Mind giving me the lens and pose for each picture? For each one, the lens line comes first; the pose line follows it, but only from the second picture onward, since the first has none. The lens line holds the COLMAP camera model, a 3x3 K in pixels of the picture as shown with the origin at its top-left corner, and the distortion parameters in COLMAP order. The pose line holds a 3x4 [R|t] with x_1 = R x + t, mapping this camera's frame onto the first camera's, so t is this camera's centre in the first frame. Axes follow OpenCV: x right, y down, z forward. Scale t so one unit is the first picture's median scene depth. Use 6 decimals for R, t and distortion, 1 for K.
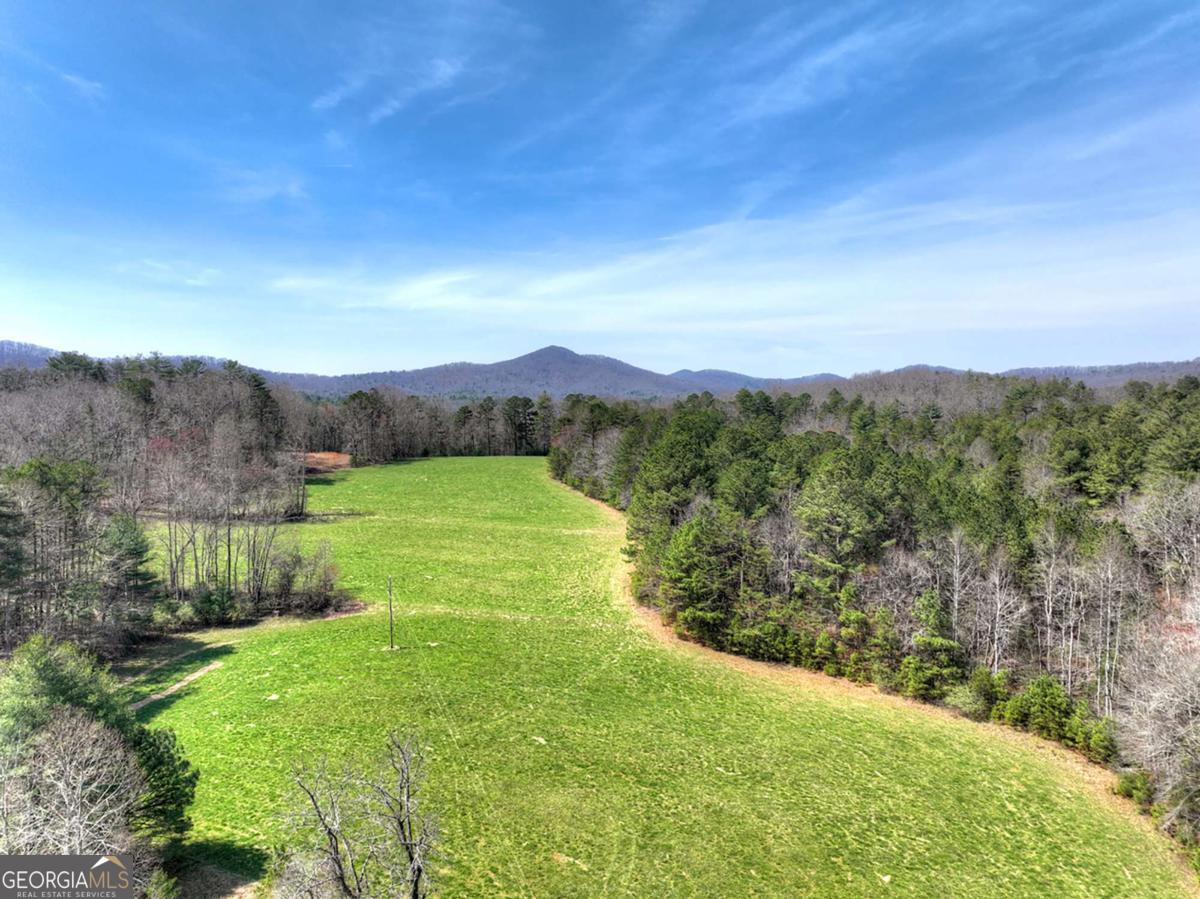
lens RADIAL K [[844.0, 0, 599.9], [0, 844.0, 452.5], [0, 0, 1]] dist [0.000035, 0.015459]
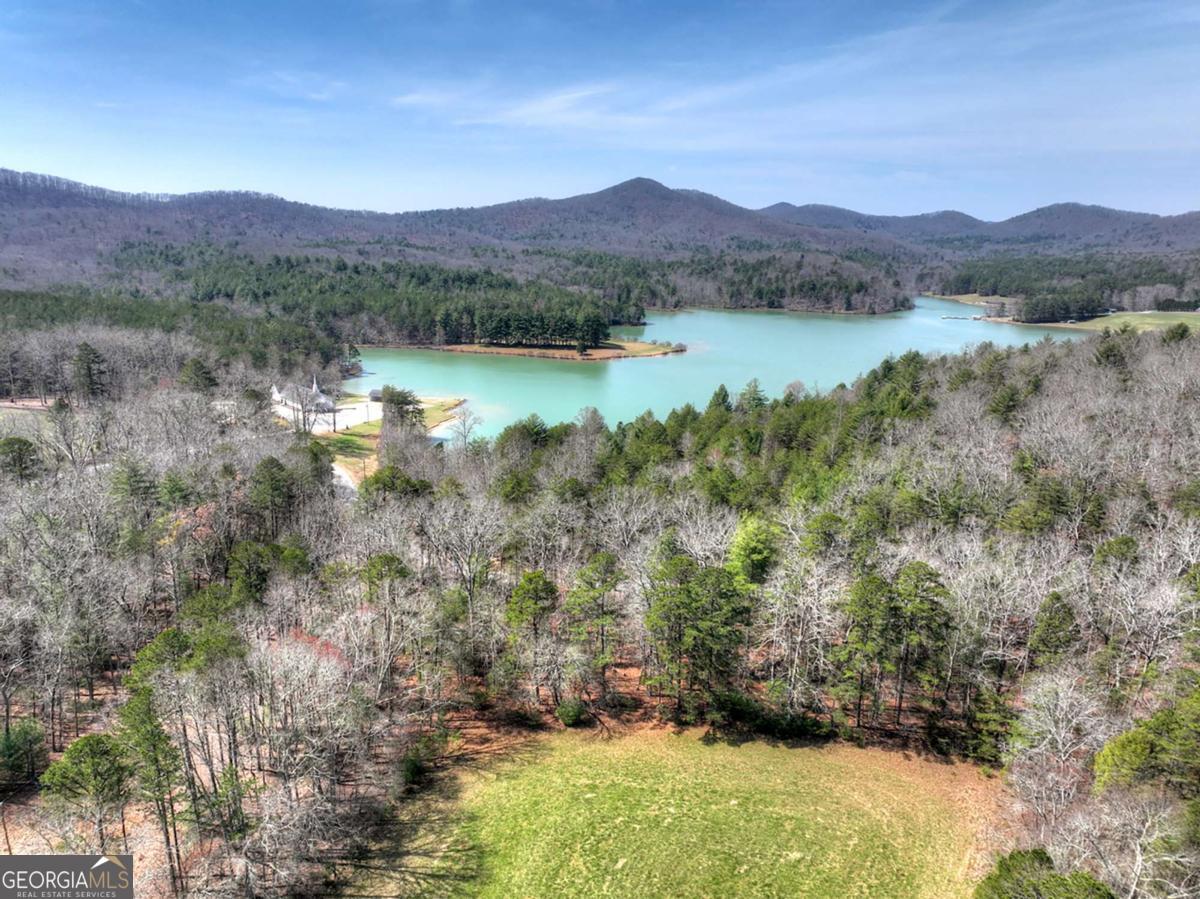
lens RADIAL K [[844.0, 0, 599.8], [0, 844.0, 448.9], [0, 0, 1]] dist [0.000035, 0.015459]
pose [[0.995849, 0.035316, -0.083889, -0.271661], [-0.018225, 0.980361, 0.196370, -0.439992], [0.089177, -0.194026, 0.976935, 1.699129]]
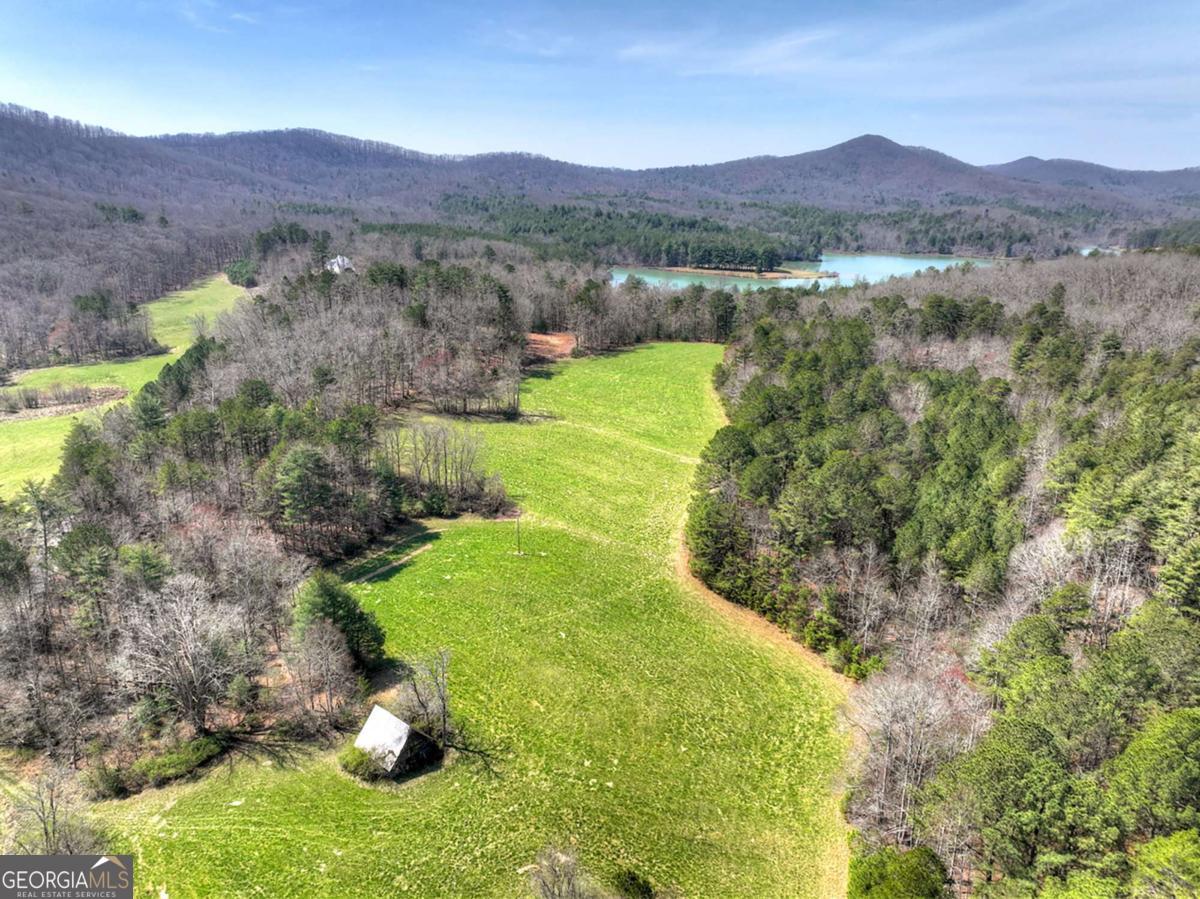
lens RADIAL K [[844.0, 0, 599.6], [0, 844.0, 450.1], [0, 0, 1]] dist [0.000035, 0.015459]
pose [[0.934989, 0.122741, -0.332763, 0.392560], [-0.036405, 0.966468, 0.254195, -0.359574], [0.352804, -0.225555, 0.908105, -0.379425]]
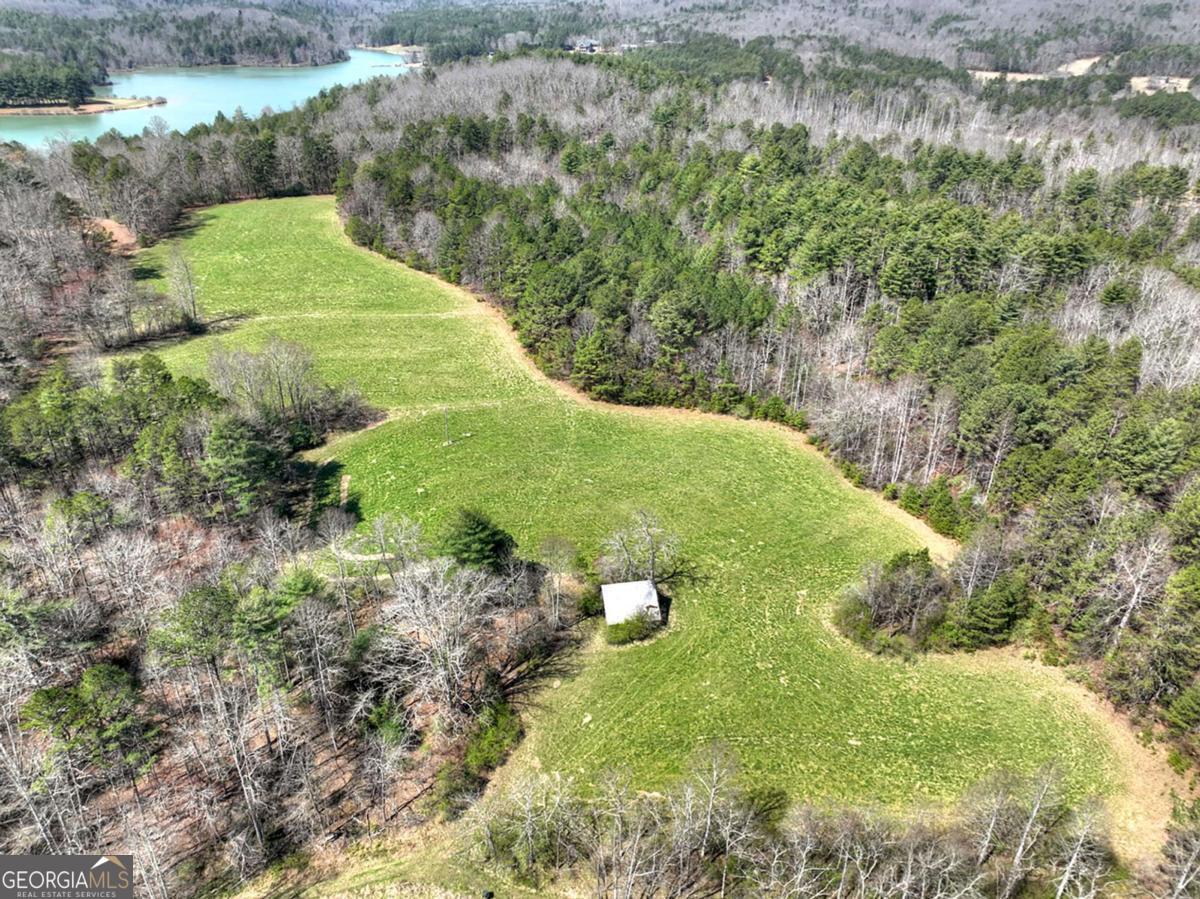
lens RADIAL K [[844.0, 0, 600.8], [0, 844.0, 448.4], [0, 0, 1]] dist [0.000035, 0.015459]
pose [[0.873880, -0.225315, 0.430775, -0.631414], [0.014983, 0.898172, 0.439389, -0.435222], [-0.485910, -0.377519, 0.788271, -0.413149]]
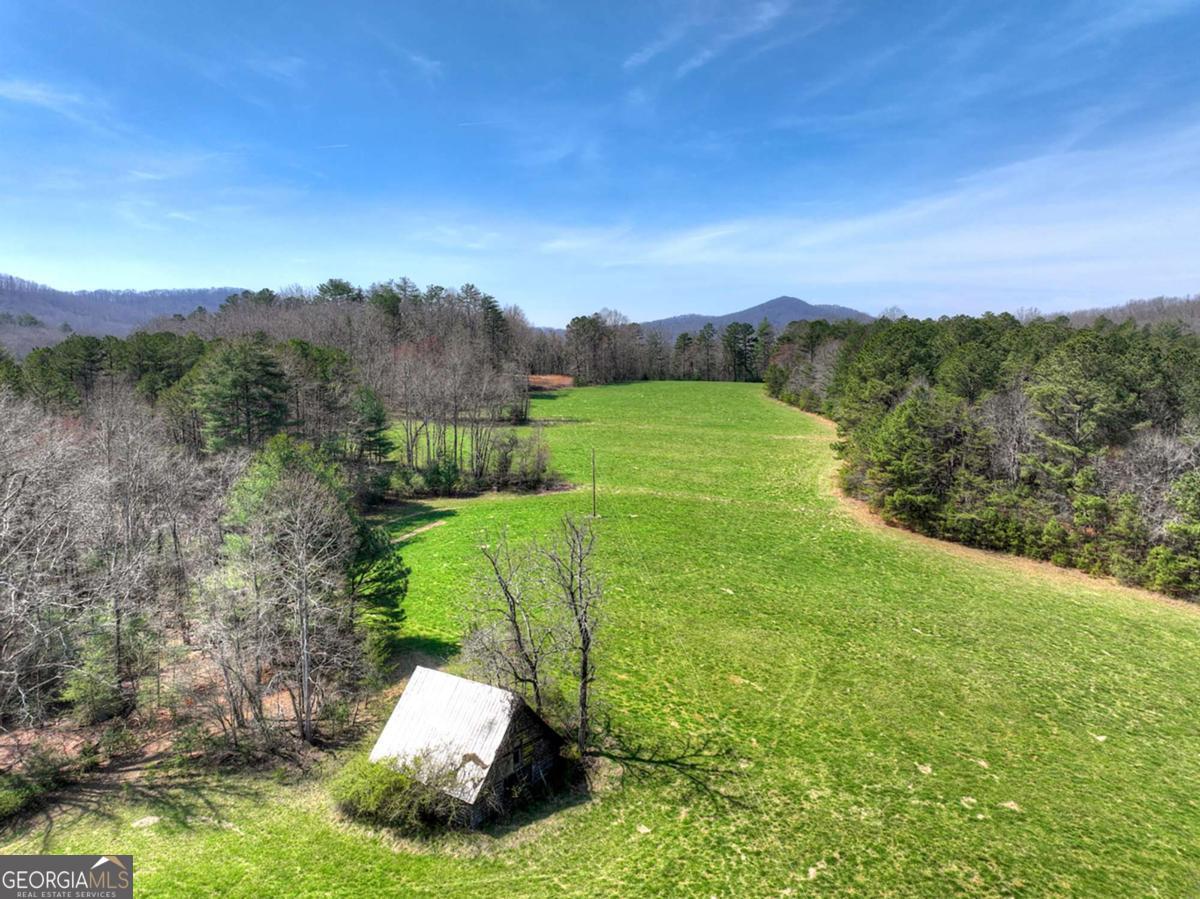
lens RADIAL K [[844.0, 0, 600.5], [0, 844.0, 450.0], [0, 0, 1]] dist [0.000035, 0.015459]
pose [[0.964186, 0.029074, -0.263627, 0.029409], [-0.016249, 0.998582, 0.050698, 0.087217], [0.264727, -0.044598, 0.963292, 0.002617]]
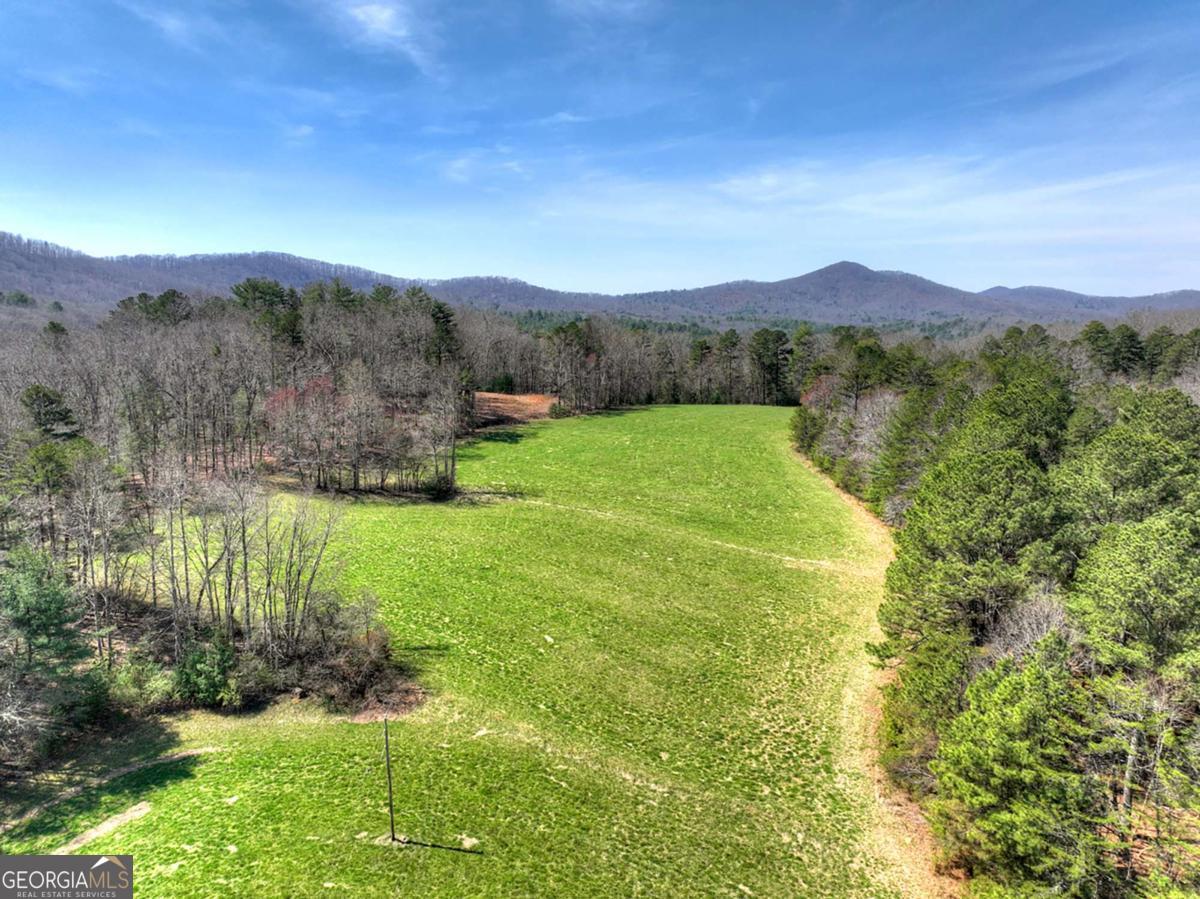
lens RADIAL K [[844.0, 0, 599.7], [0, 844.0, 450.7], [0, 0, 1]] dist [0.000035, 0.015459]
pose [[0.944655, 0.058315, -0.322842, 0.035071], [-0.027952, 0.994803, 0.097903, -0.066331], [0.326873, -0.083460, 0.941376, 0.498004]]
